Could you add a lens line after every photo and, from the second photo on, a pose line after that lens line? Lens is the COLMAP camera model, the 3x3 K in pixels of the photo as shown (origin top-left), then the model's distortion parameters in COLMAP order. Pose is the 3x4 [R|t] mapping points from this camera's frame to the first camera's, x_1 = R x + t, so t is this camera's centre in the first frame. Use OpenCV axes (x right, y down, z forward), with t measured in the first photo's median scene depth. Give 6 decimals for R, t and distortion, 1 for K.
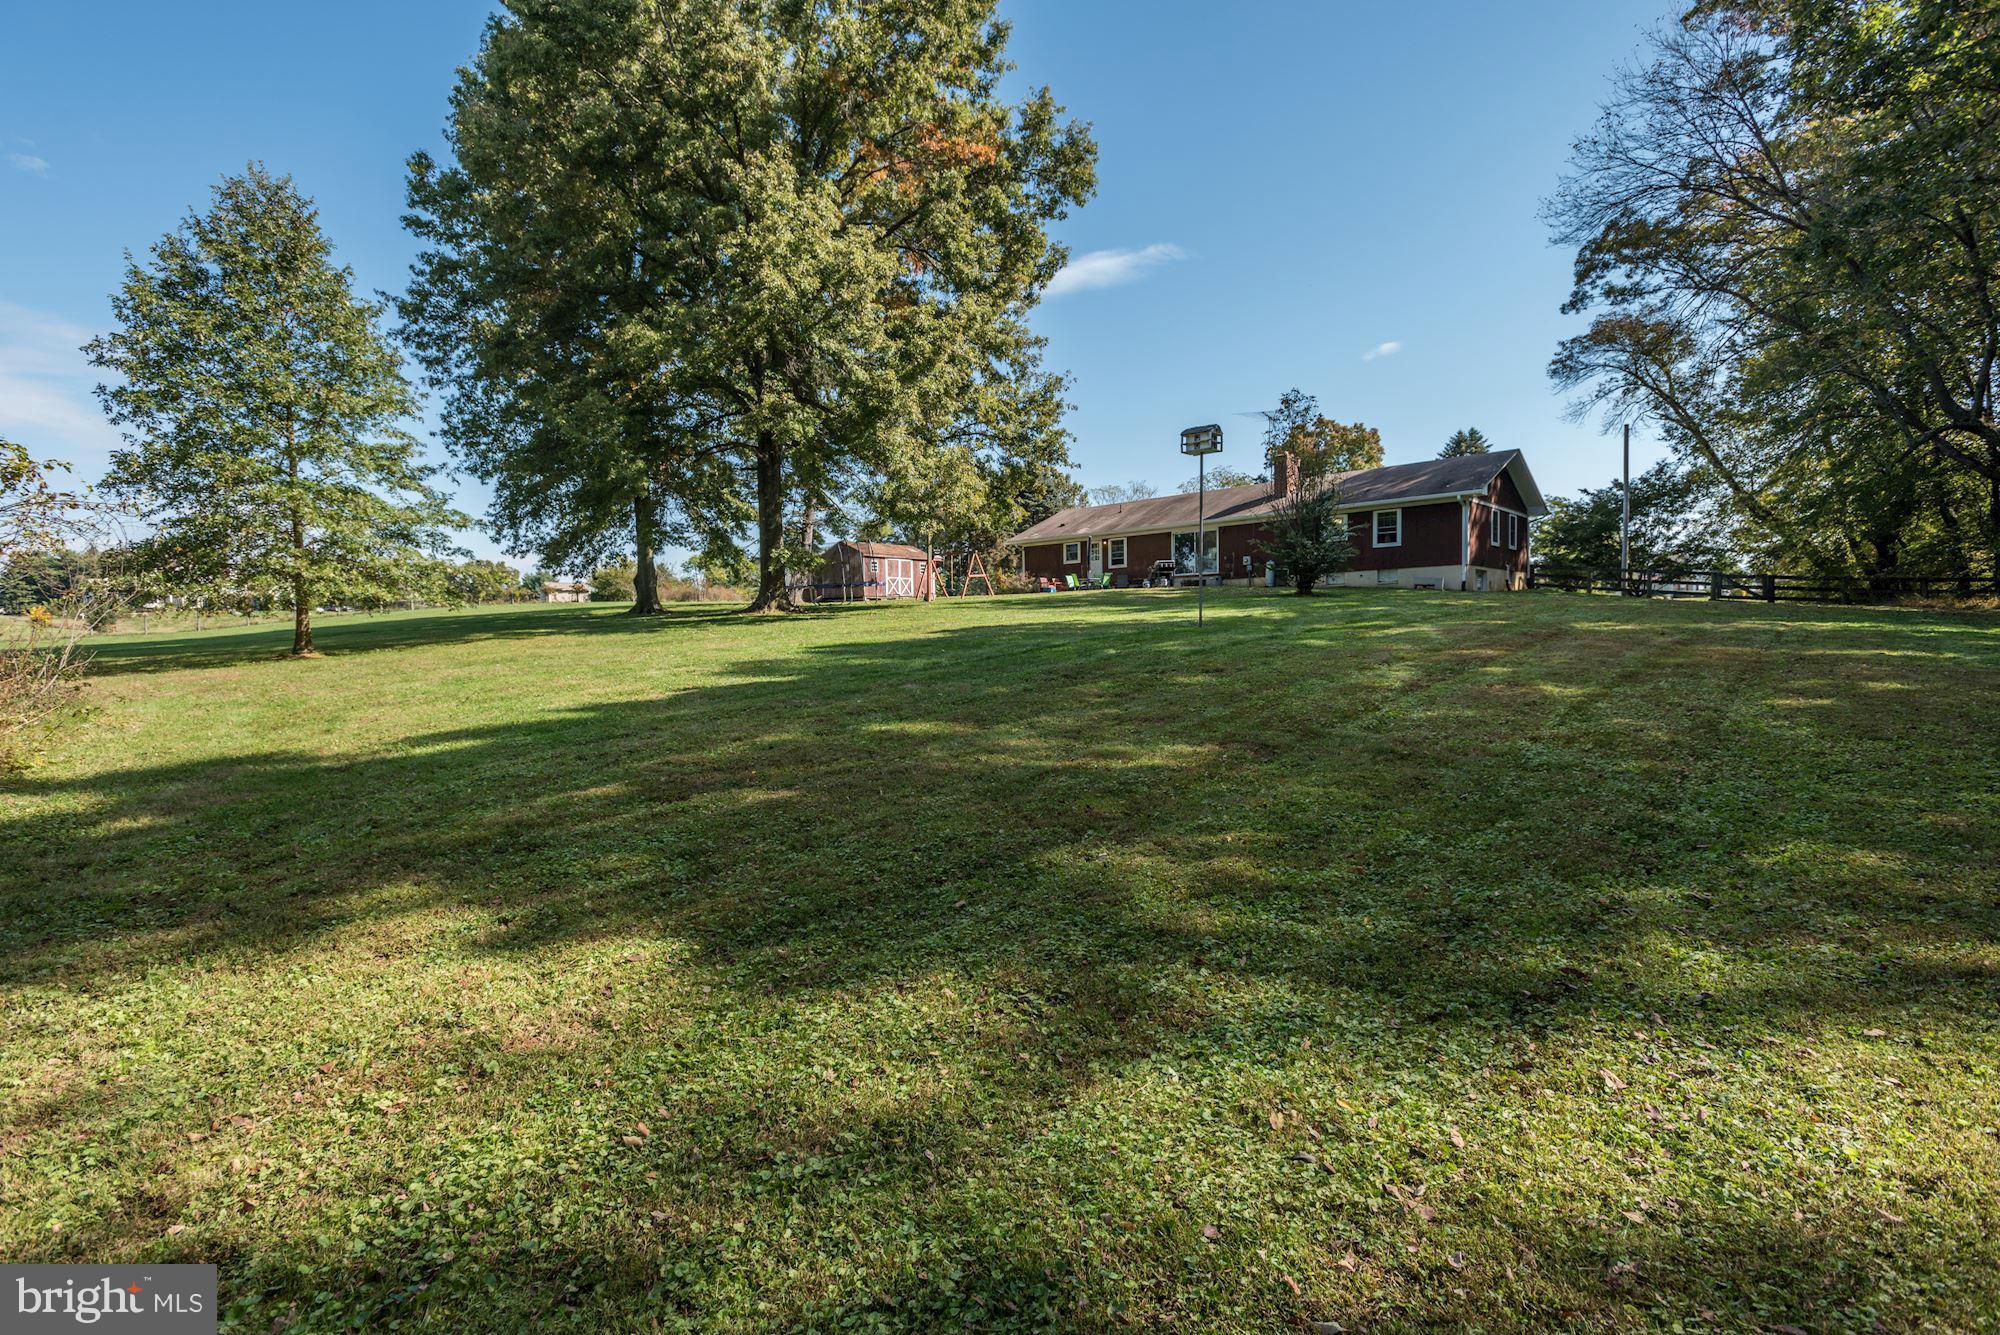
lens RADIAL K [[941.0, 0, 1000.0], [0, 941.0, 667.5], [0, 0, 1]] dist [0.002112, 0.000687]
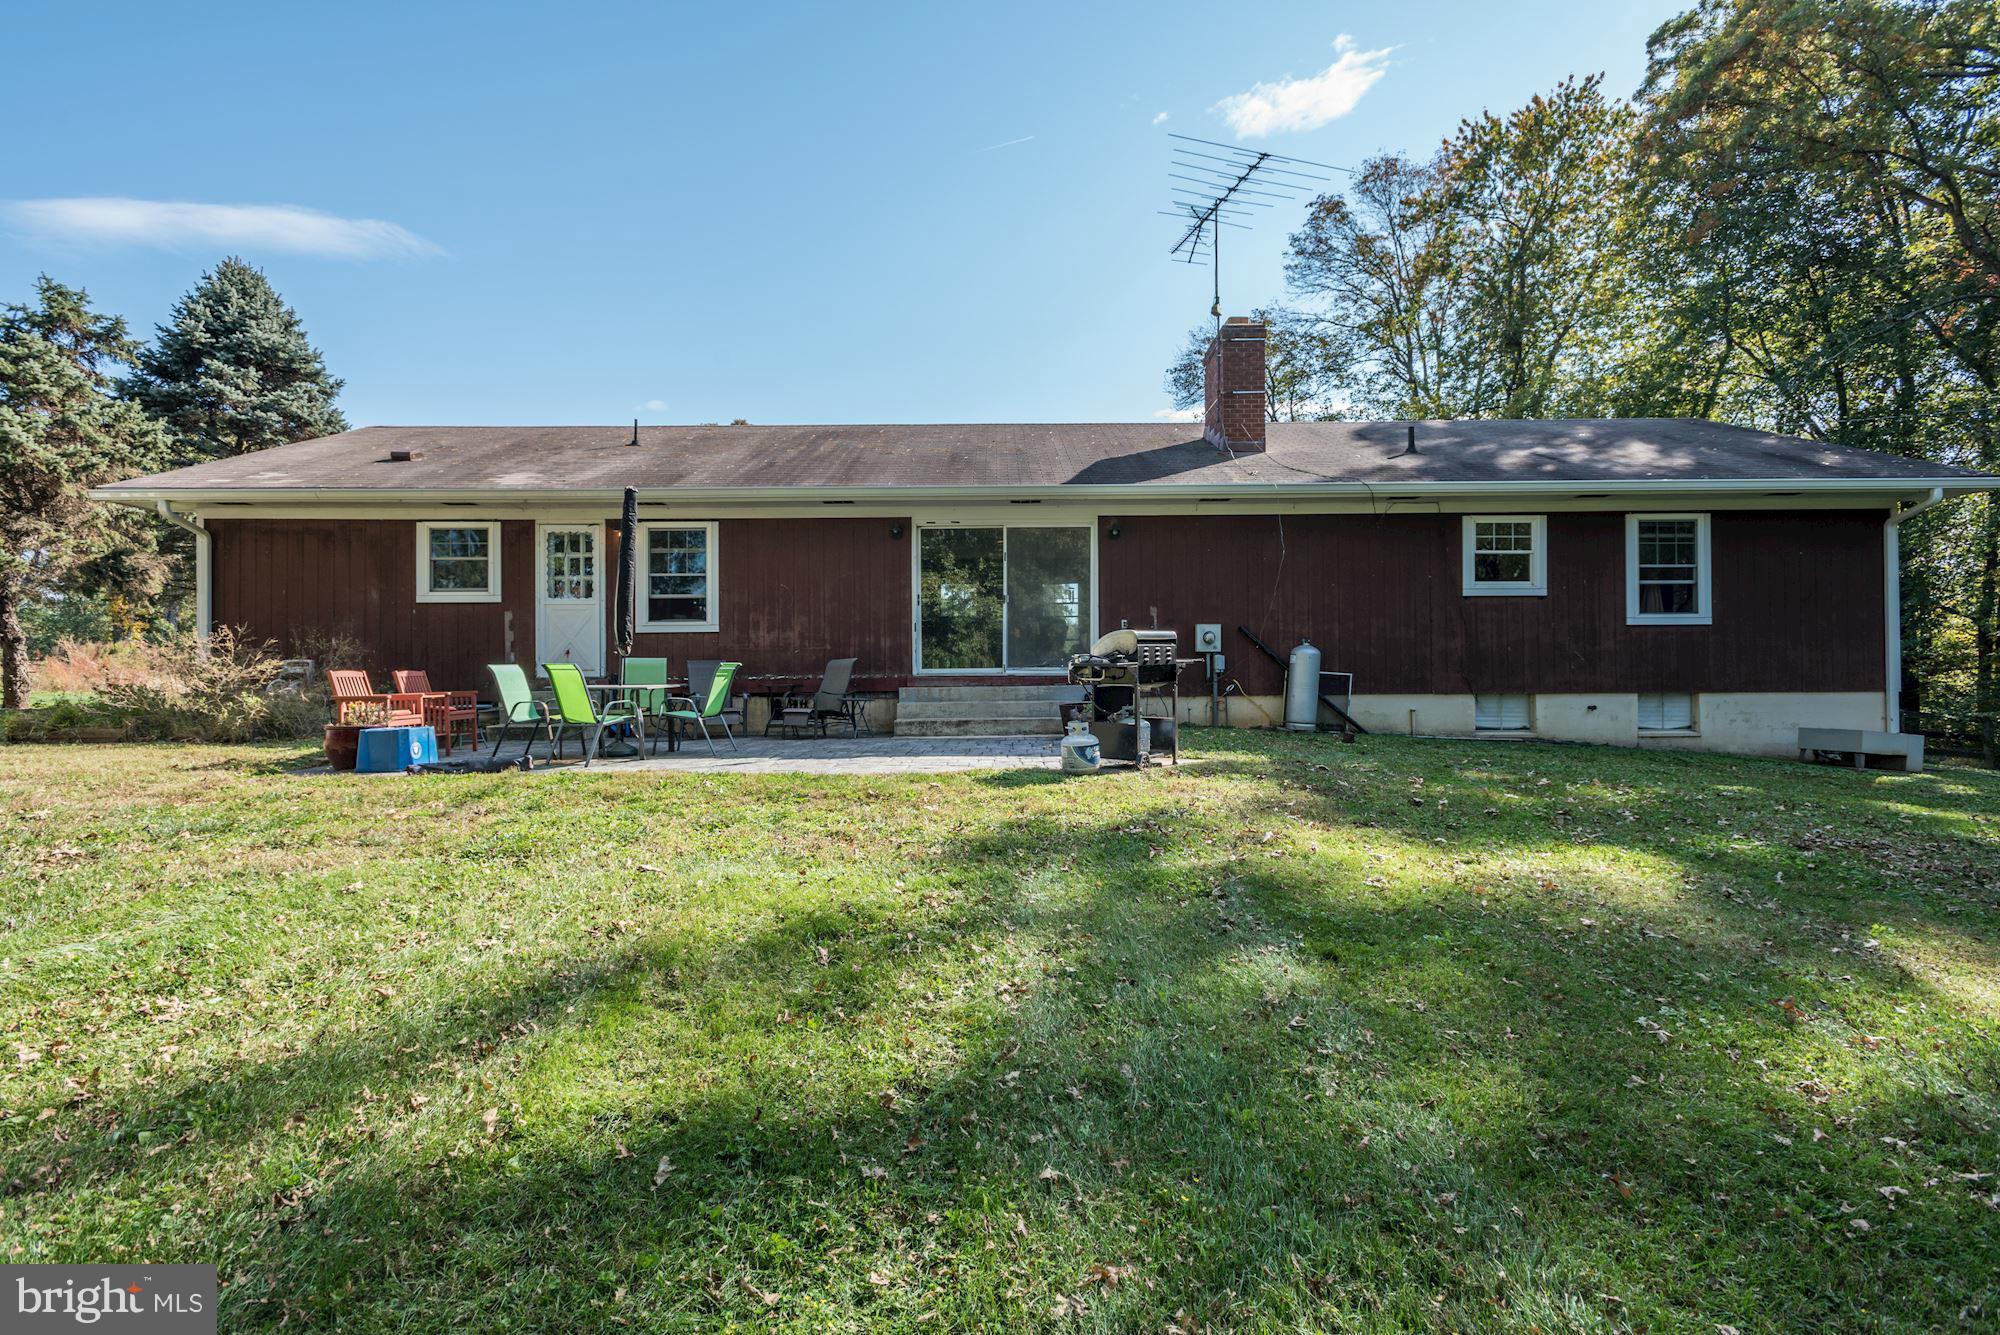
lens RADIAL K [[941.0, 0, 1000.0], [0, 941.0, 667.5], [0, 0, 1]] dist [0.002112, 0.000687]
pose [[0.733750, 0.010082, 0.679344, 0.012354], [0.015235, 0.999394, -0.031288, -0.093814], [-0.679248, 0.033307, 0.733152, 0.808893]]
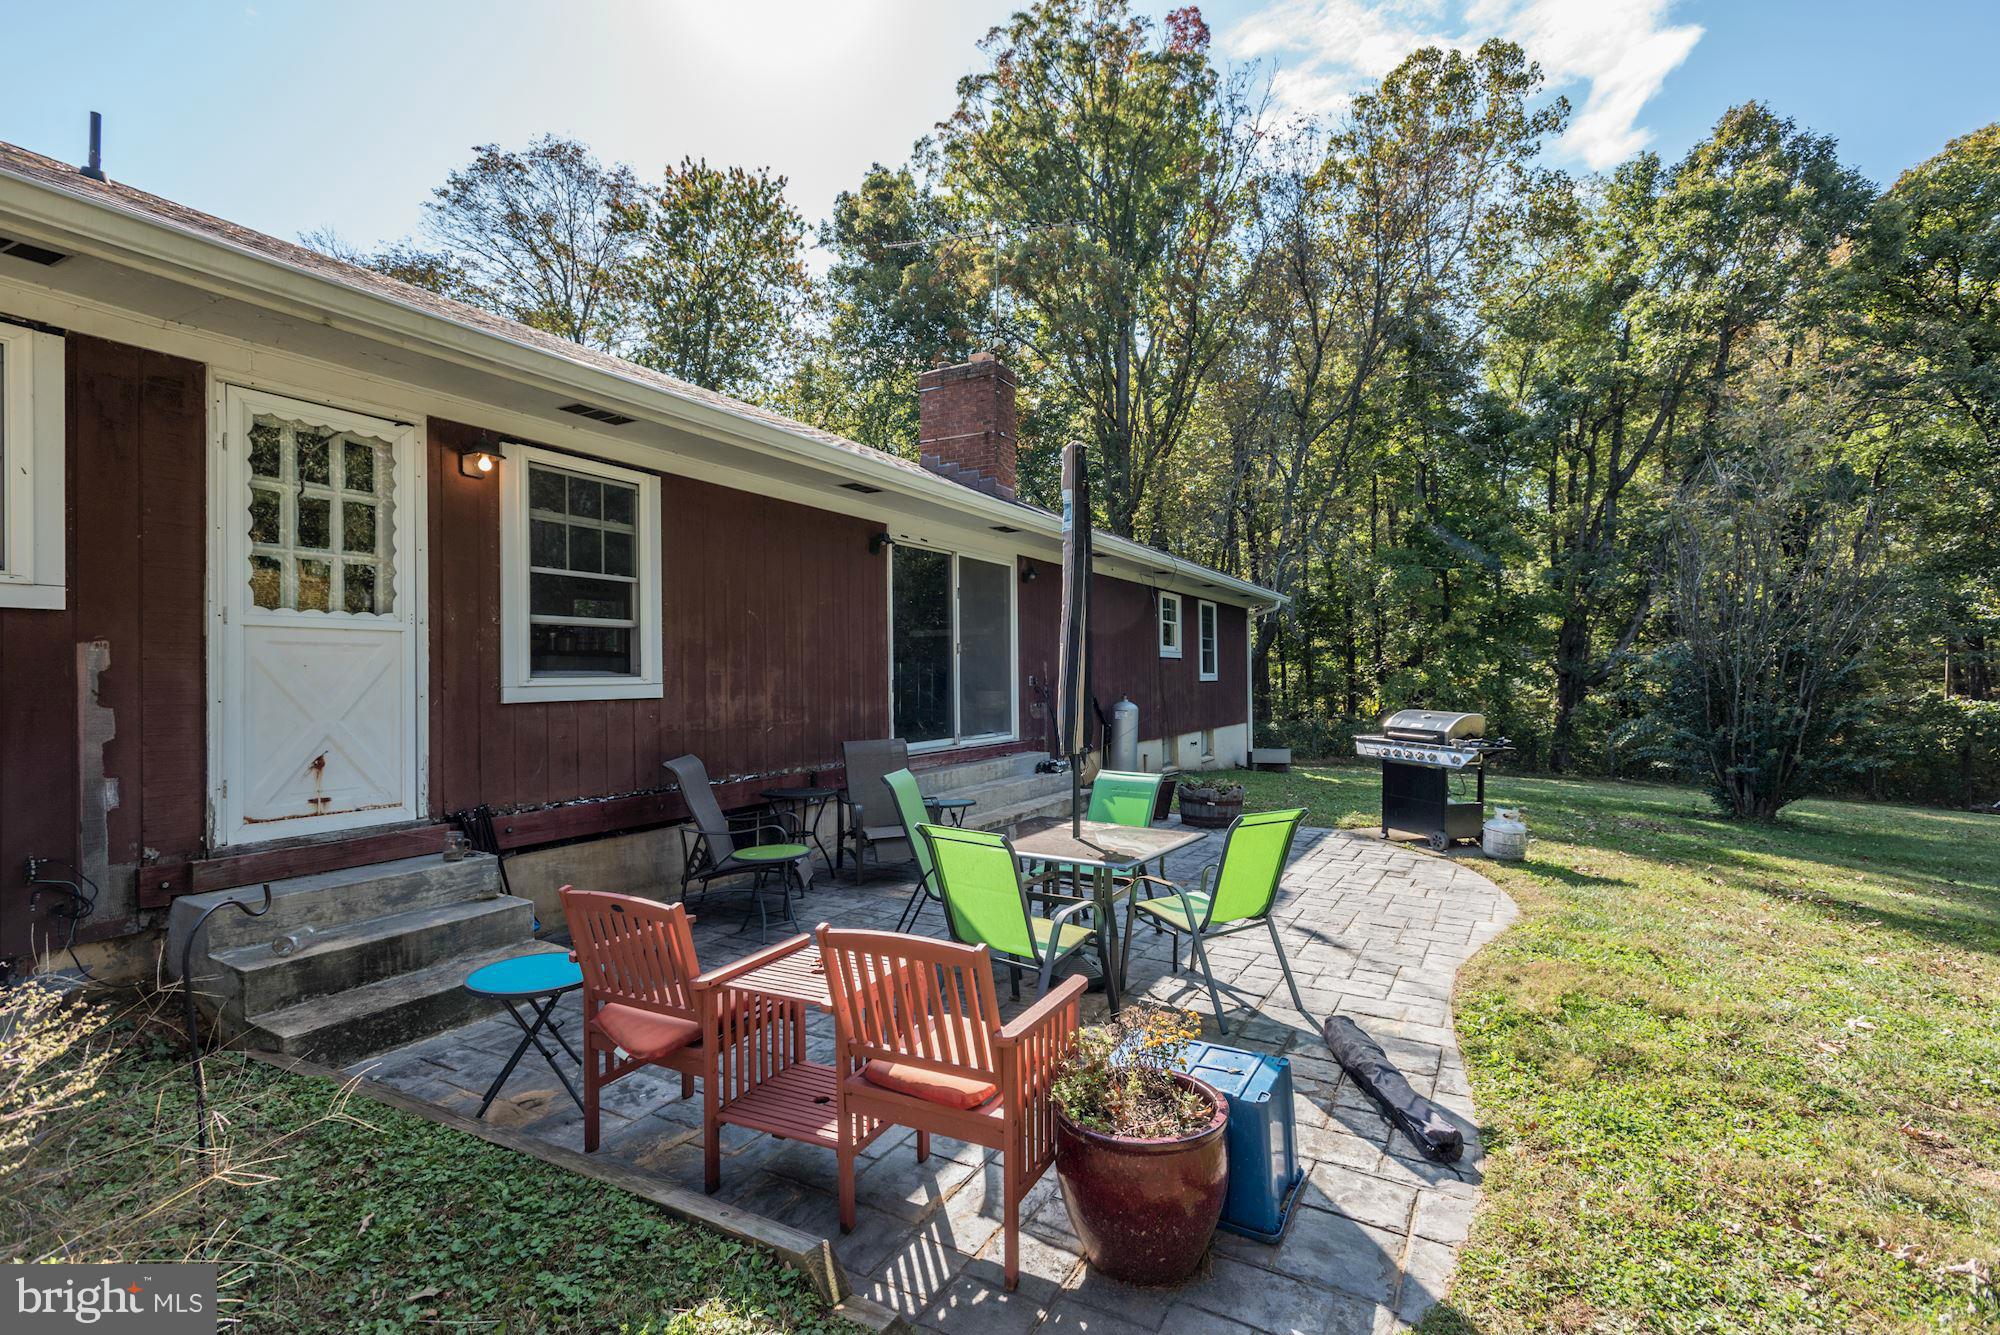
lens RADIAL K [[941.0, 0, 1000.0], [0, 941.0, 667.5], [0, 0, 1]] dist [0.002112, 0.000687]
pose [[-0.271855, 0.019348, 0.962144, -0.008270], [0.033628, 0.999378, -0.010595, -0.116531], [-0.961750, 0.029475, -0.272337, 1.068989]]
